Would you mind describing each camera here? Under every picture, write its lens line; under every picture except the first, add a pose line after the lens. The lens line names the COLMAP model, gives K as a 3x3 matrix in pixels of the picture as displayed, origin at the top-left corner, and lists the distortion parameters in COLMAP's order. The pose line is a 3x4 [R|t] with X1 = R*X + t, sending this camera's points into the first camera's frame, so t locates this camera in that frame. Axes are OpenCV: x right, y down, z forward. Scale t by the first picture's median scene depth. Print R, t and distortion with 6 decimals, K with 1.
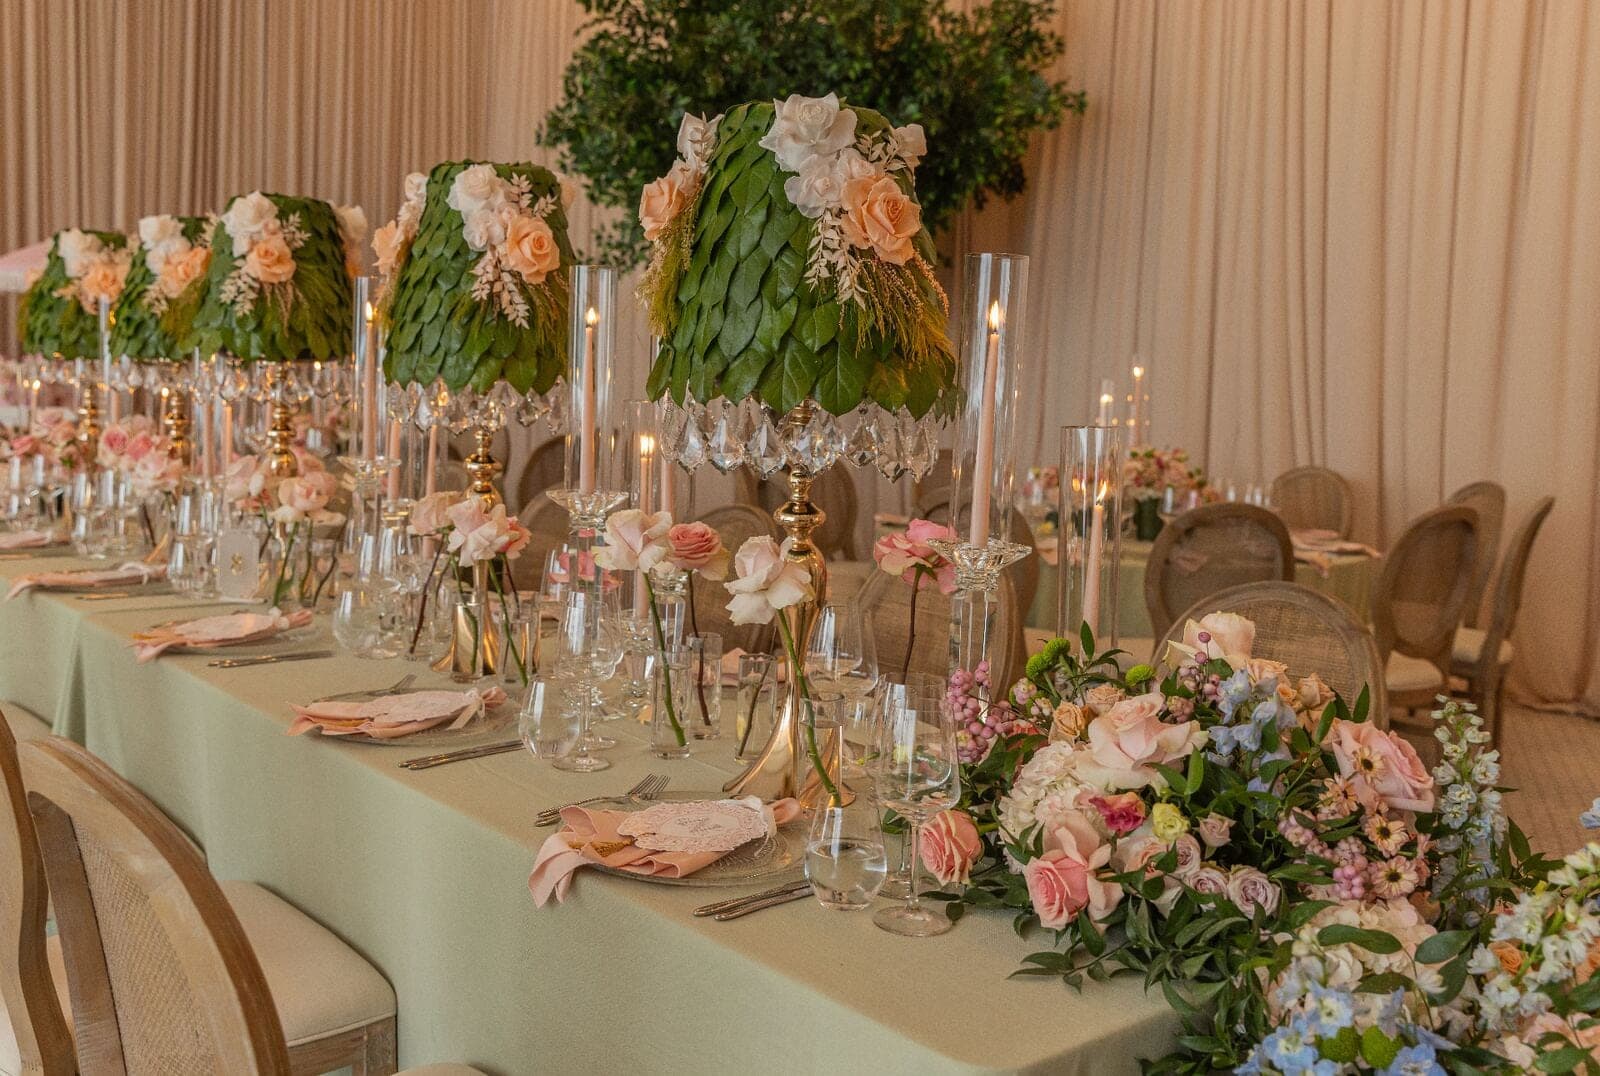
lens RADIAL K [[2426.9, 0, 797.5], [0, 2426.9, 537.1], [0, 0, 1]] dist [-0.011320, 0.000000]
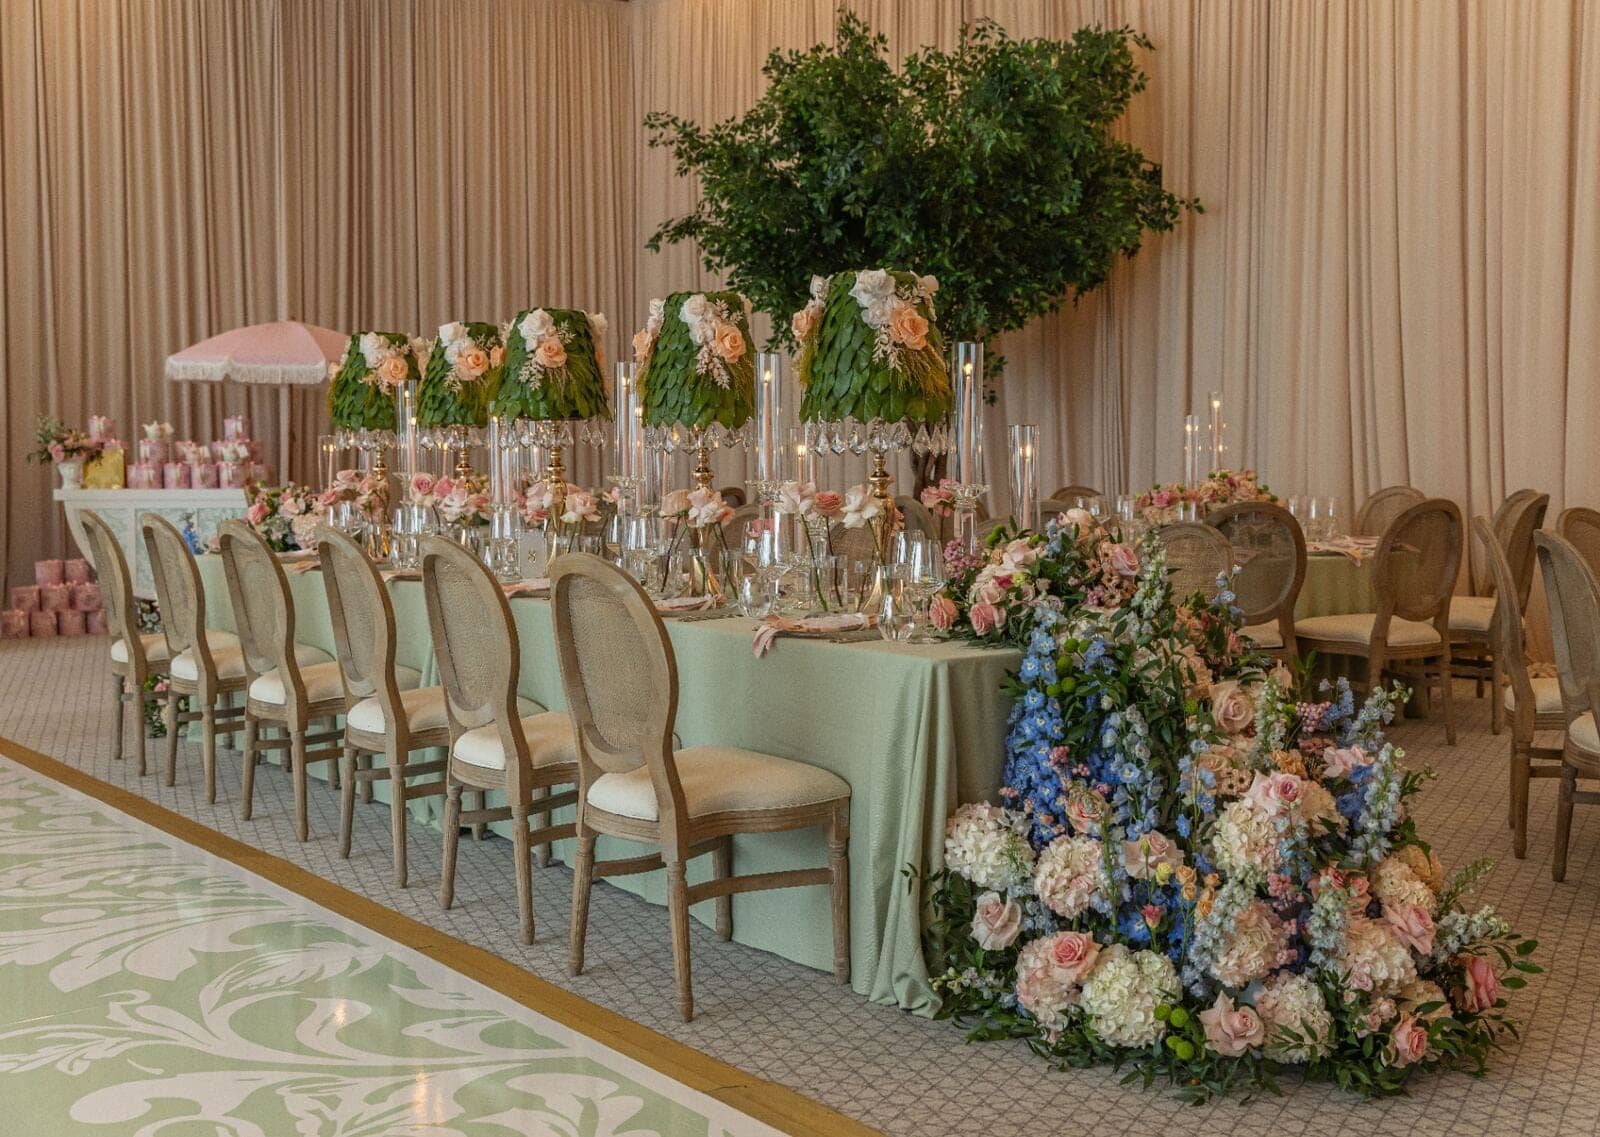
lens RADIAL K [[2396.8, 0, 802.4], [0, 2396.8, 568.8], [0, 0, 1]] dist [-0.020856, 0.000000]
pose [[0.997188, -0.038377, -0.064364, 0.044487], [0.037745, 0.999227, -0.010994, 0.061256], [0.064737, 0.008534, 0.997866, -0.685451]]
